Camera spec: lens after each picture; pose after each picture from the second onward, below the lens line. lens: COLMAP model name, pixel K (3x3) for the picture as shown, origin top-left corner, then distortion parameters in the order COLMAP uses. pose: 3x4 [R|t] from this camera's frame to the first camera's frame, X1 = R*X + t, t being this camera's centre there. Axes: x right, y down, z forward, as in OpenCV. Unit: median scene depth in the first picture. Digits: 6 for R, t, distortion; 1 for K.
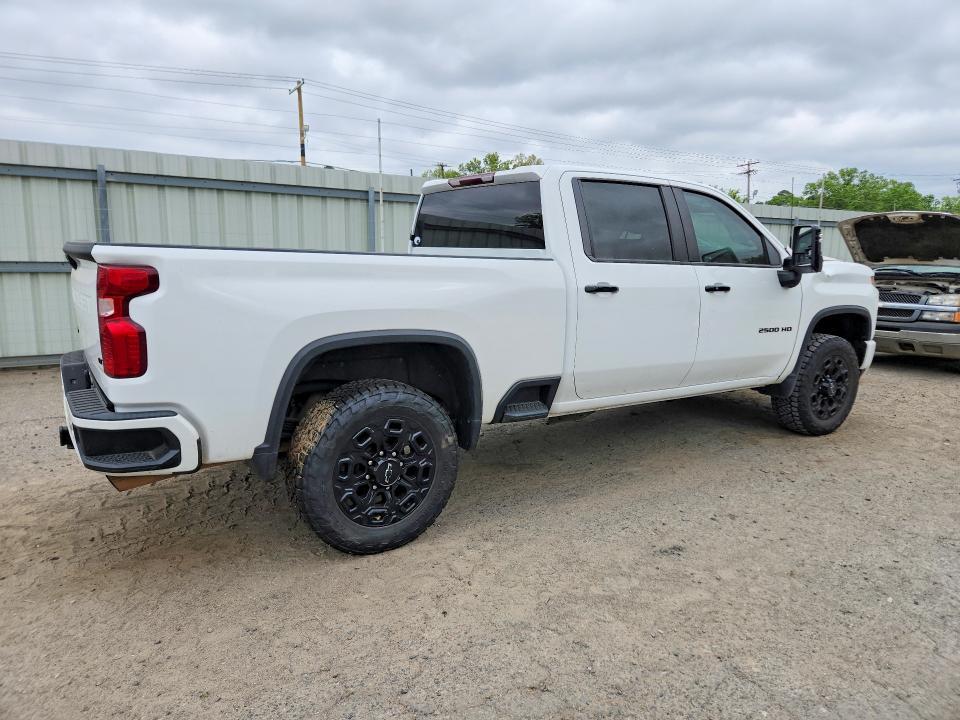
lens RADIAL K [[654.1, 0, 480.0], [0, 654.1, 360.0], [0, 0, 1]] dist [0.025038, -0.002497]
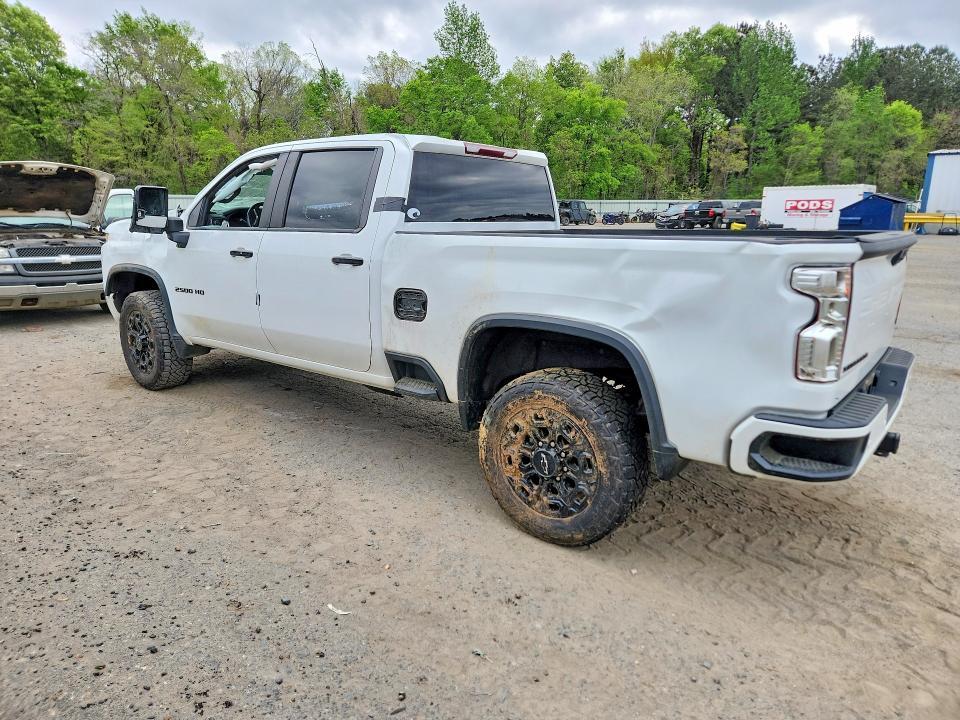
lens RADIAL K [[642.2, 0, 480.0], [0, 642.2, 360.0], [0, 0, 1]] dist [0.035375, -0.001244]
pose [[-0.312516, -0.235480, 0.920263, -0.941402], [0.136407, 0.947621, 0.288803, -0.255495], [-0.940067, 0.215786, -0.264026, 1.313319]]
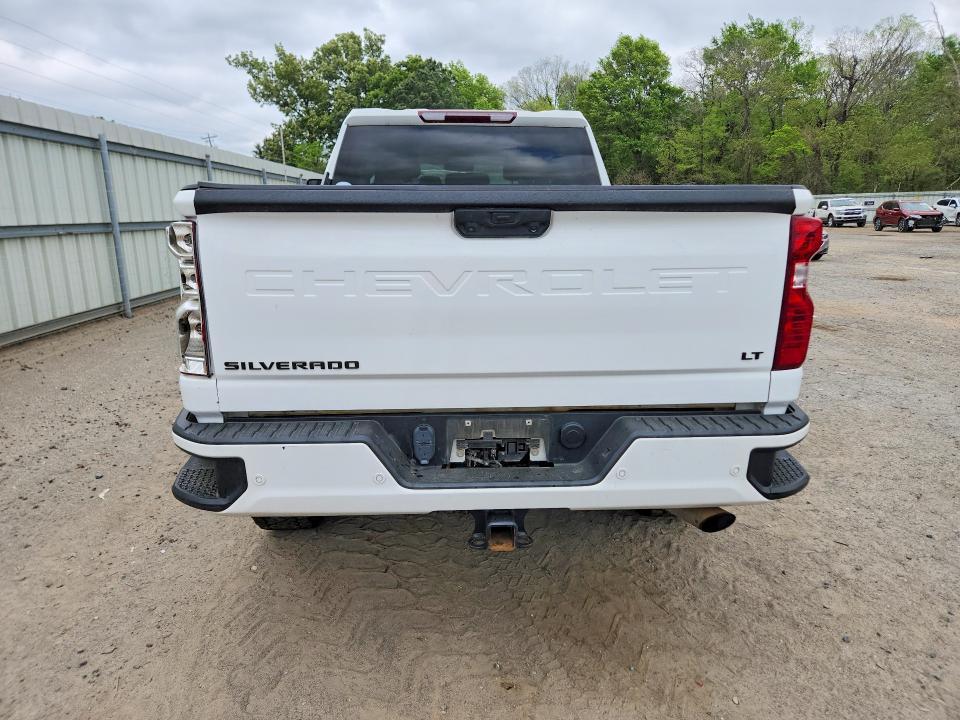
lens RADIAL K [[633.2, 0, 470.2], [0, 633.2, 390.0], [0, 0, 1]] dist [0.023524, -0.003080]
pose [[0.500898, -0.252336, 0.827906, -0.786261], [0.146299, 0.967477, 0.206362, -0.094939], [-0.853052, 0.017755, 0.521524, 0.549206]]
